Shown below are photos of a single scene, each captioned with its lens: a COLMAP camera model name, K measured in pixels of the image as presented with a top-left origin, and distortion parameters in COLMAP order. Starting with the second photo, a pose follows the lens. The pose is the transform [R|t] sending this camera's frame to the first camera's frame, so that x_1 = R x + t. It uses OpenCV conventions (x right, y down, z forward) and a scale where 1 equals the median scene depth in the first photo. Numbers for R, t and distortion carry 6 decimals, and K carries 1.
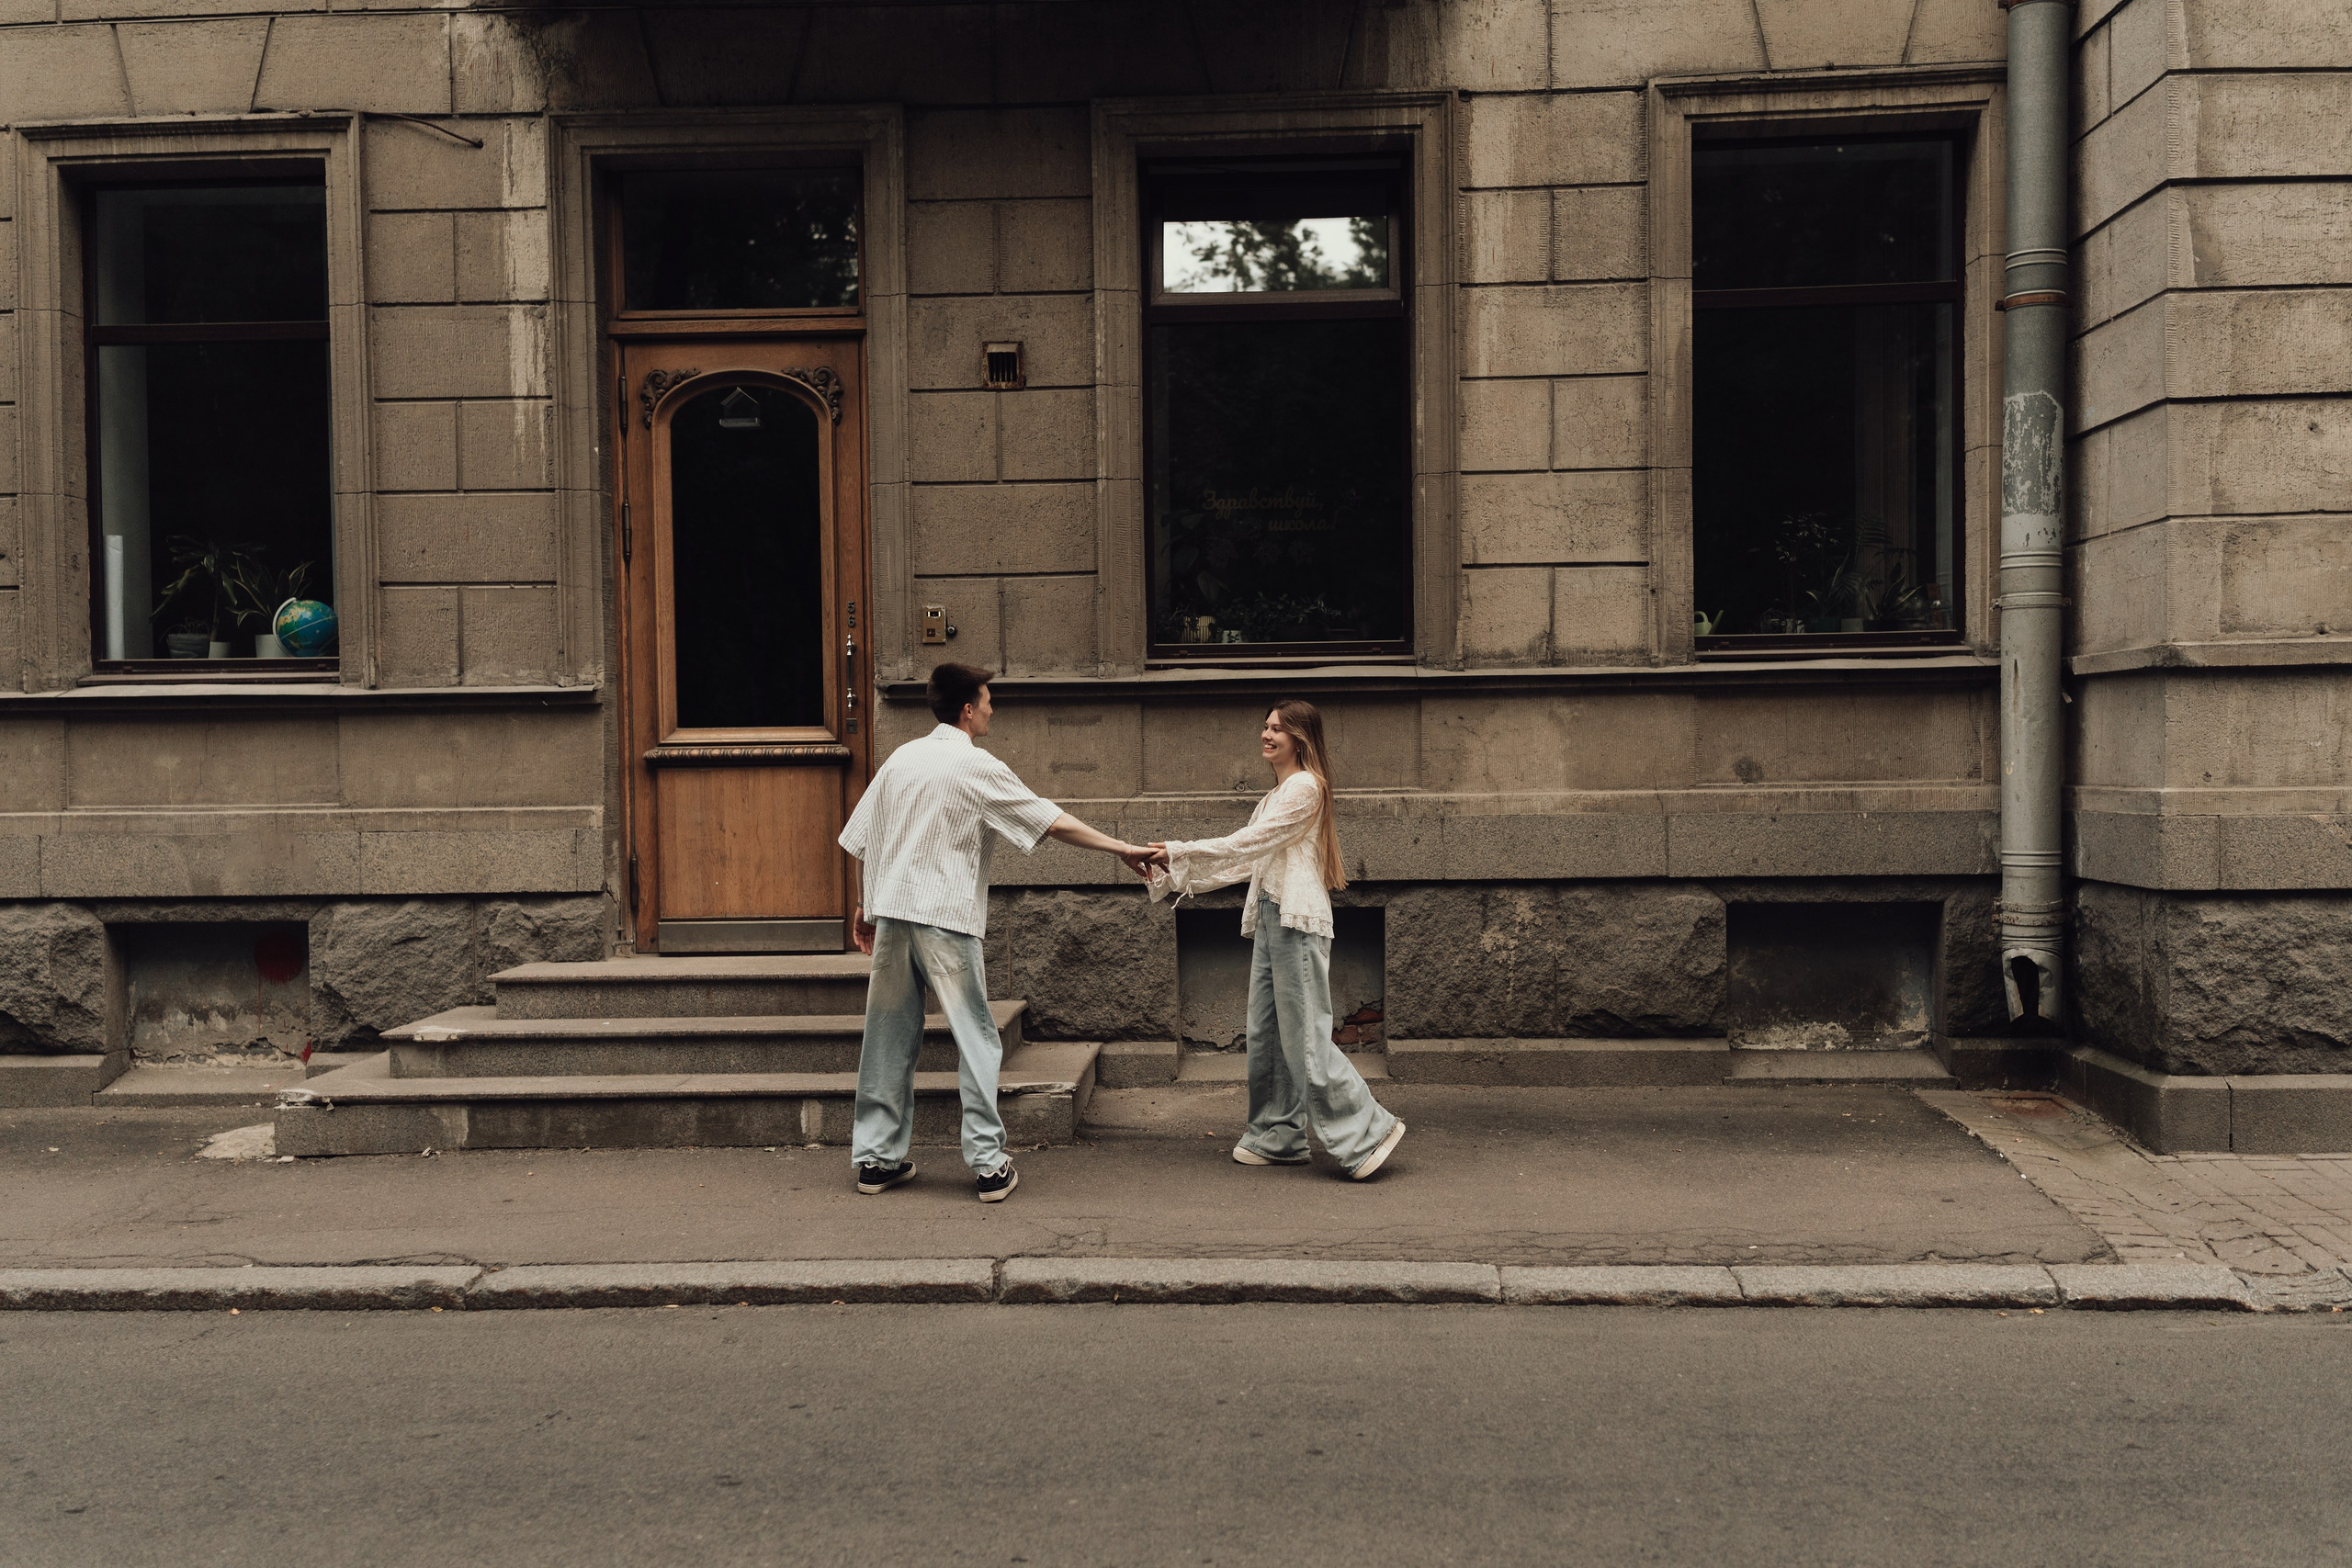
lens RADIAL K [[2508.3, 0, 1176.0], [0, 2508.3, 784.0], [0, 0, 1]] dist [0.005284, 0.005978]
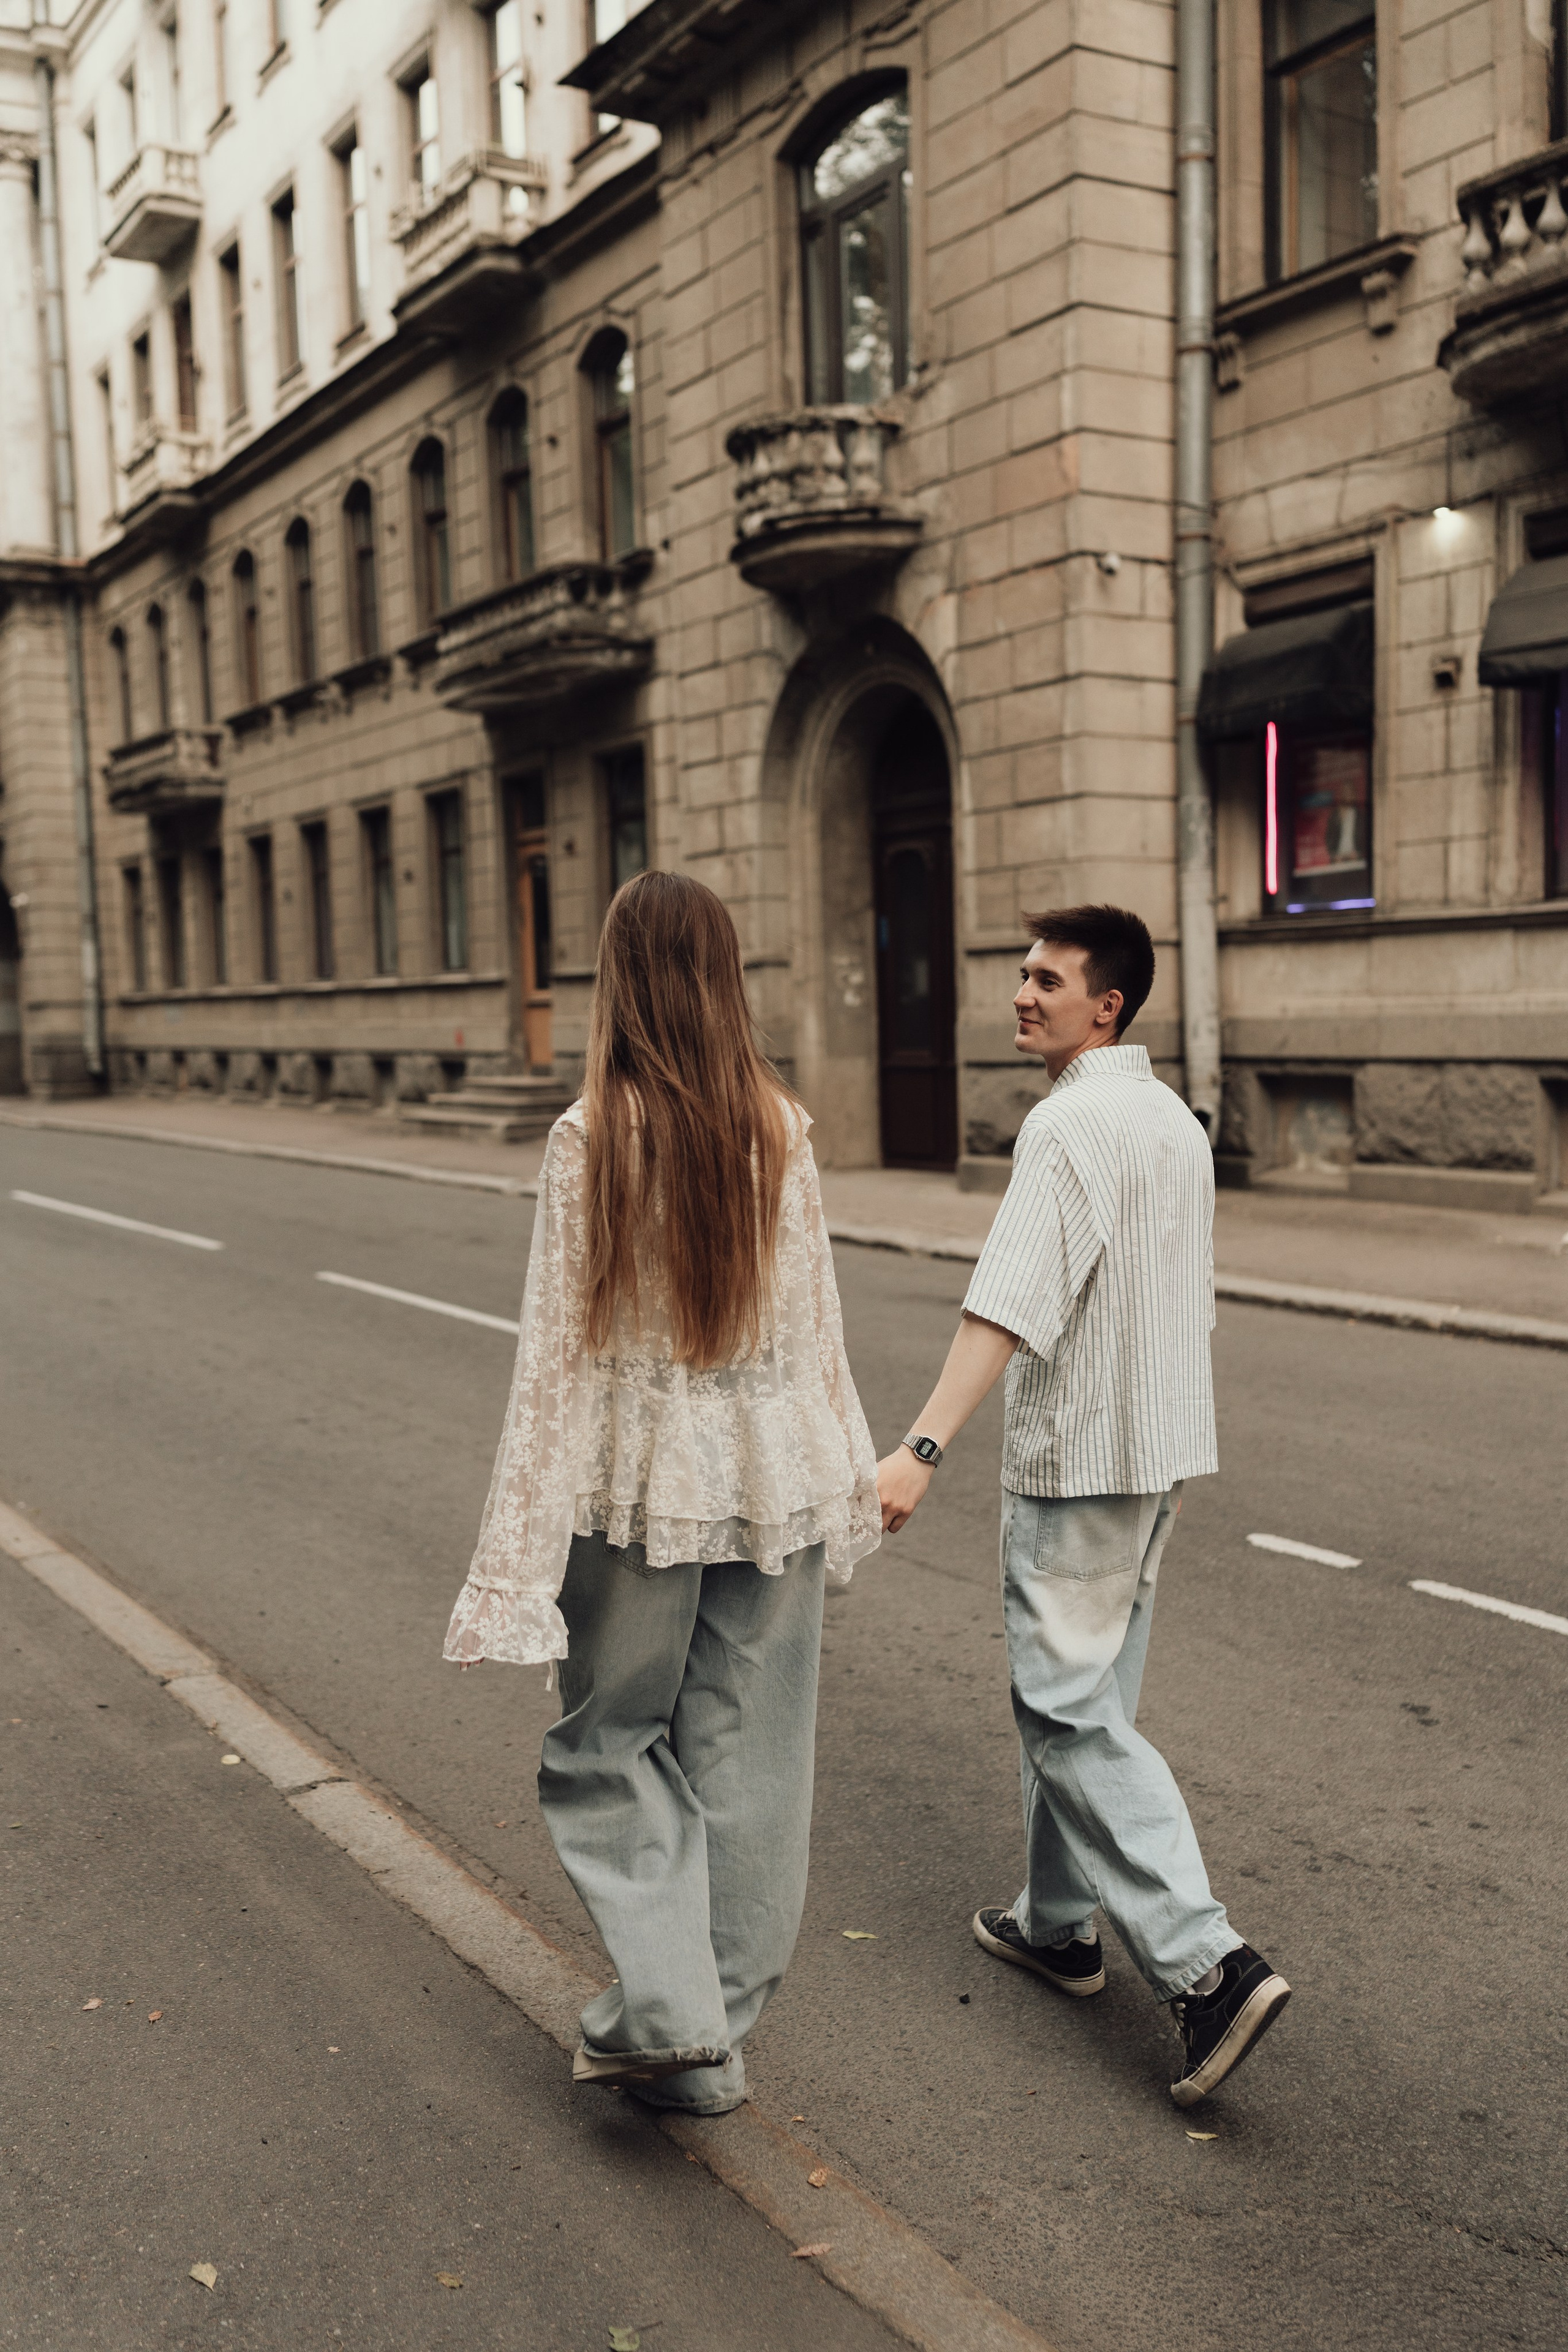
lens RADIAL K [[2187.7, 0, 784.0], [0, 2187.7, 1176.0], [0, 0, 1]] dist [0.103676, 0.001167]
pose [[0.560790, 0.051960, -0.826326, 0.727464], [0.027474, 0.996311, 0.081294, -0.002951], [0.827502, -0.068291, 0.557294, -0.040452]]
